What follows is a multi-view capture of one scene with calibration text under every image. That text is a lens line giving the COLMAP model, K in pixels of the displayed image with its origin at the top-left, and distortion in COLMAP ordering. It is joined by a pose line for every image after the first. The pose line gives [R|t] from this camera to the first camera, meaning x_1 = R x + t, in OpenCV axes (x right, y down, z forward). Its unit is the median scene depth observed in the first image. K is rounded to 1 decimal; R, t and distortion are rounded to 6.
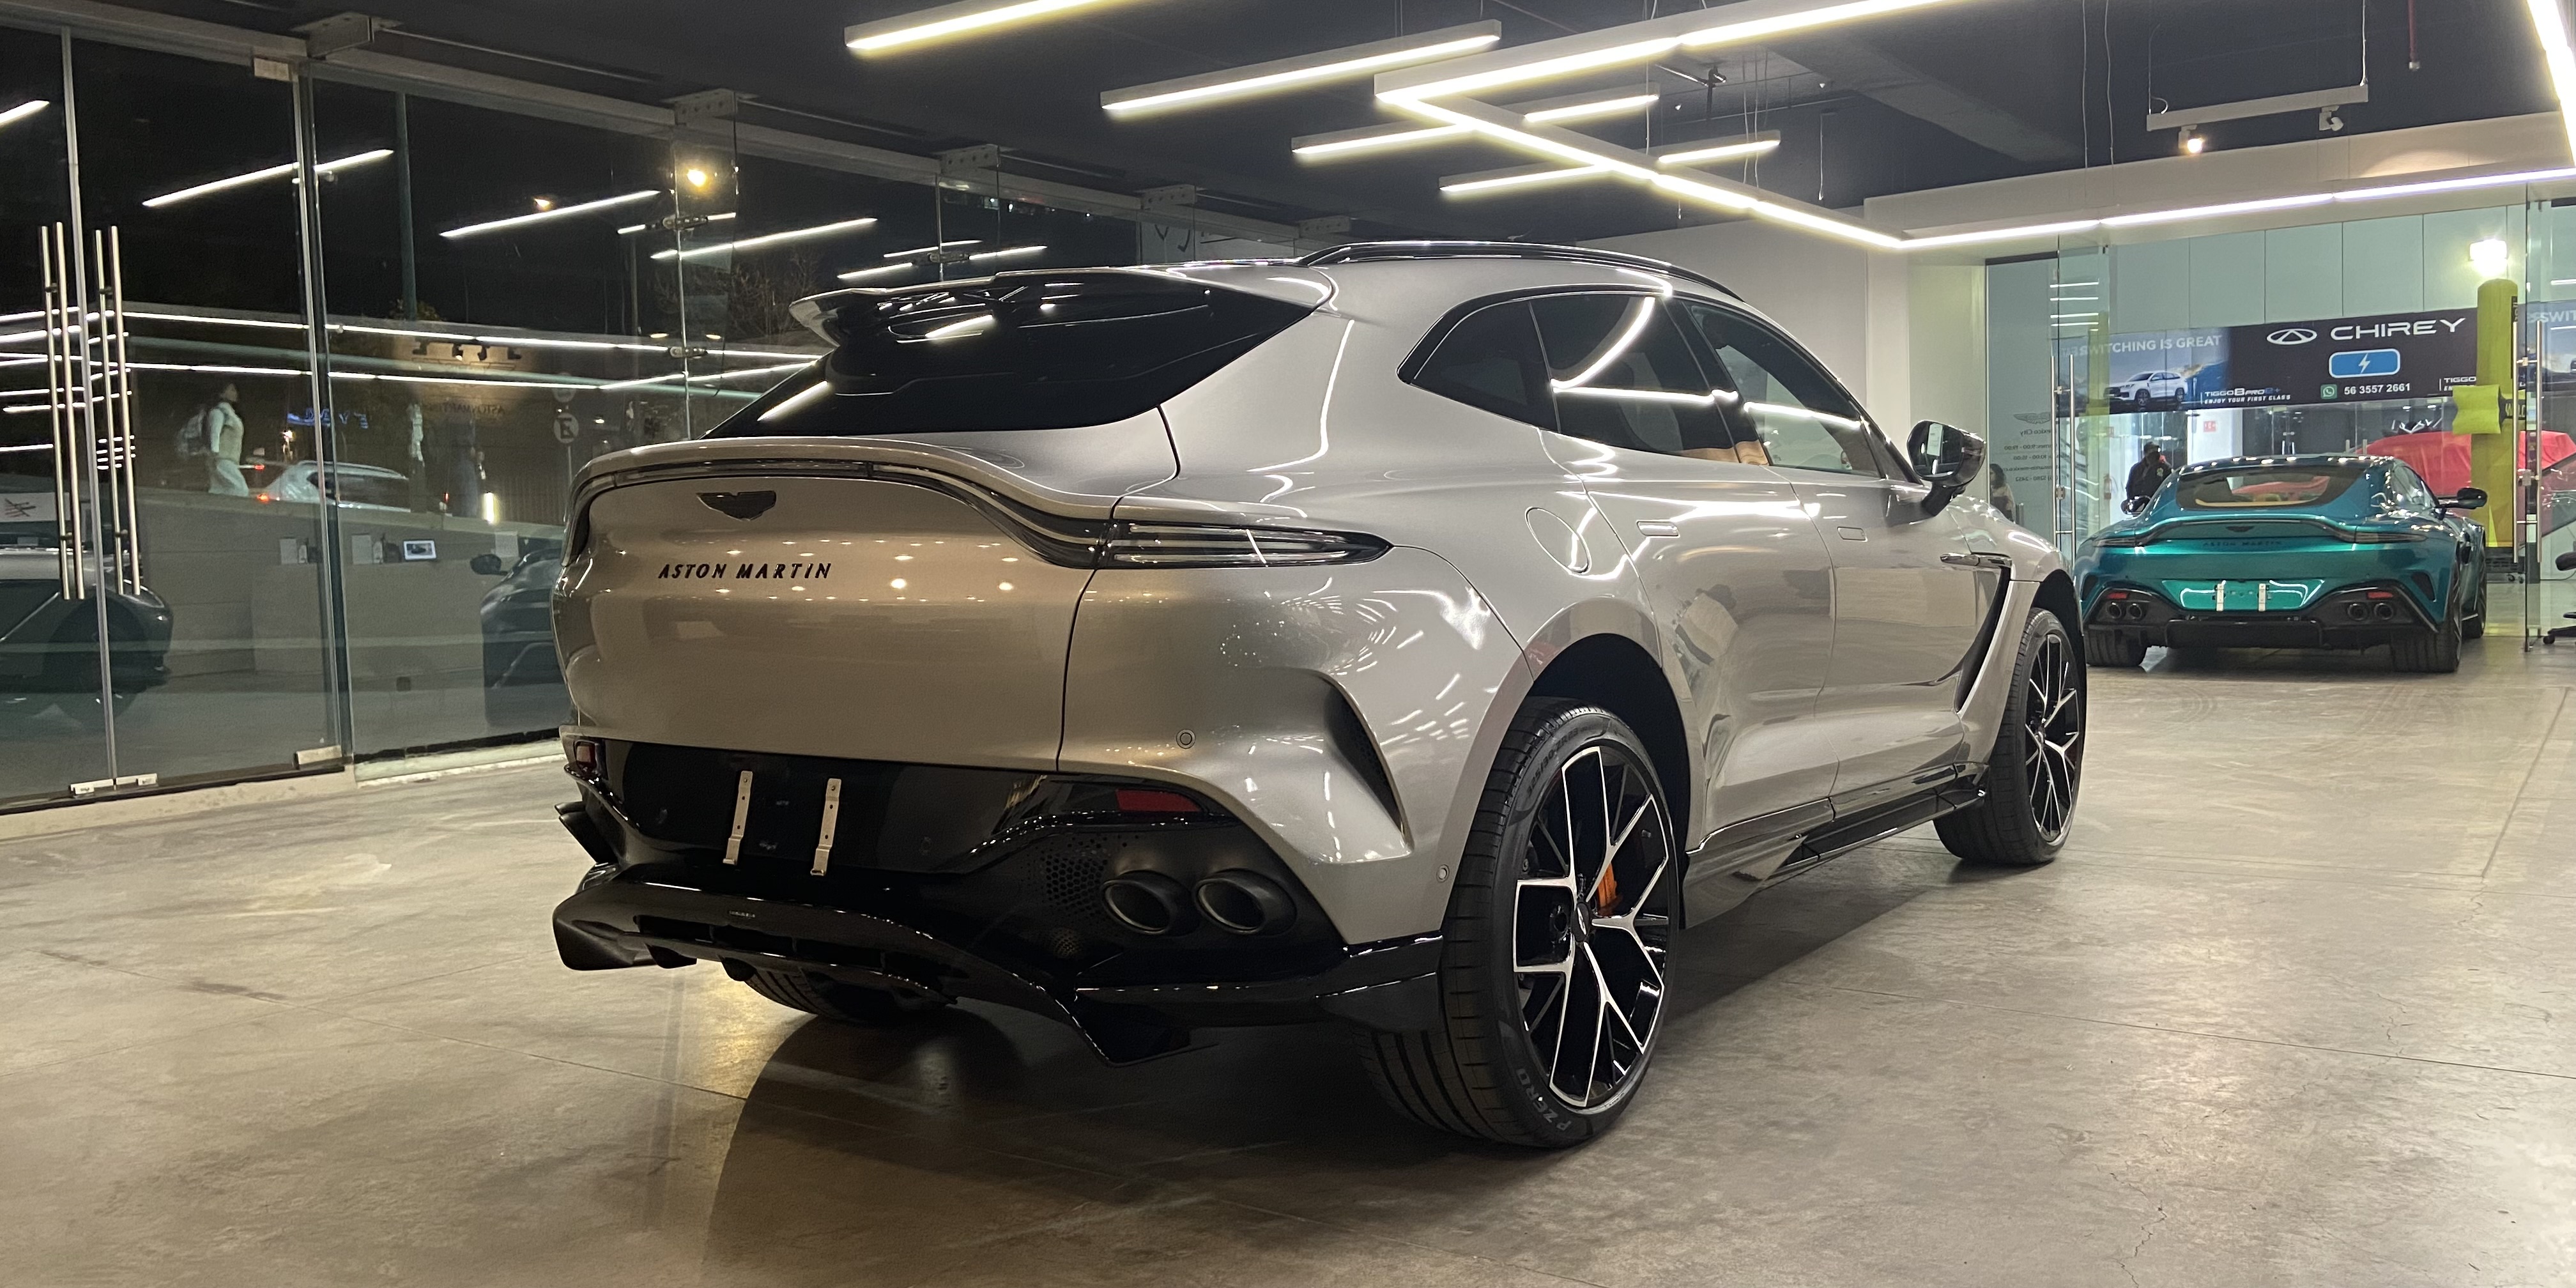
lens RADIAL K [[1908.1, 0, 1263.0], [0, 1908.1, 641.7], [0, 0, 1]] dist [0.104602, -0.136717]
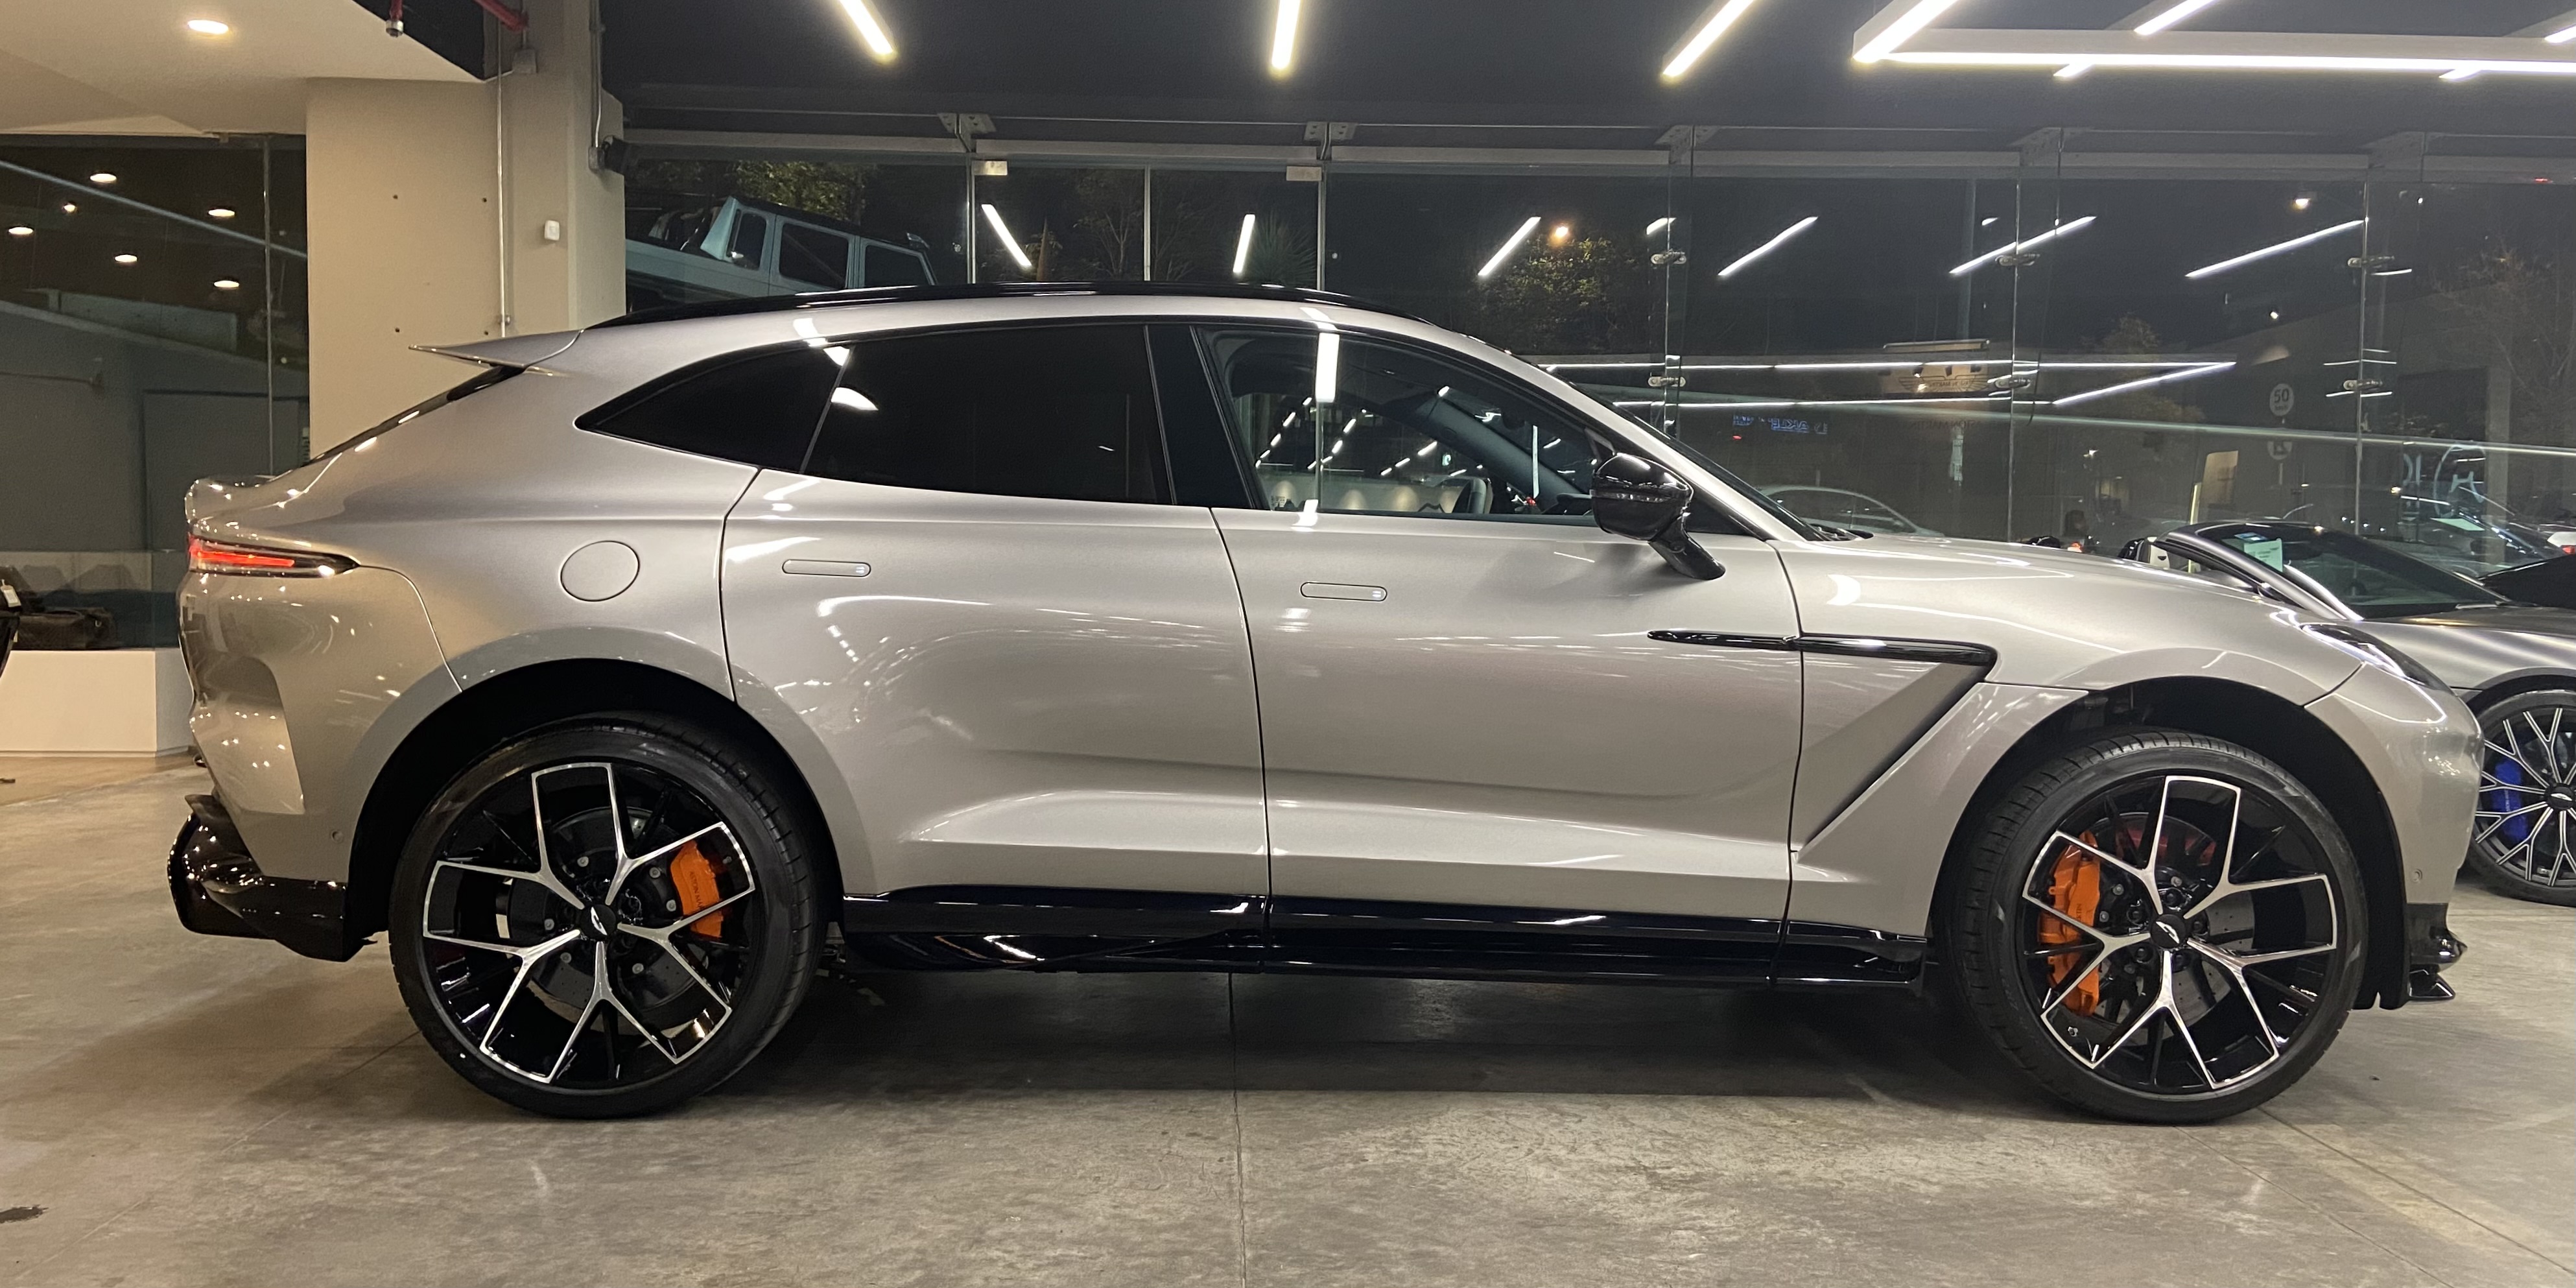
lens RADIAL K [[1908.3, 0, 1263.0], [0, 1908.3, 641.7], [0, 0, 1]] dist [0.104602, -0.136717]
pose [[0.612573, 0.070113, -0.787298, 1.301525], [-0.075491, 0.996694, 0.030024, -0.077394], [0.786801, 0.041042, 0.615841, 0.637787]]
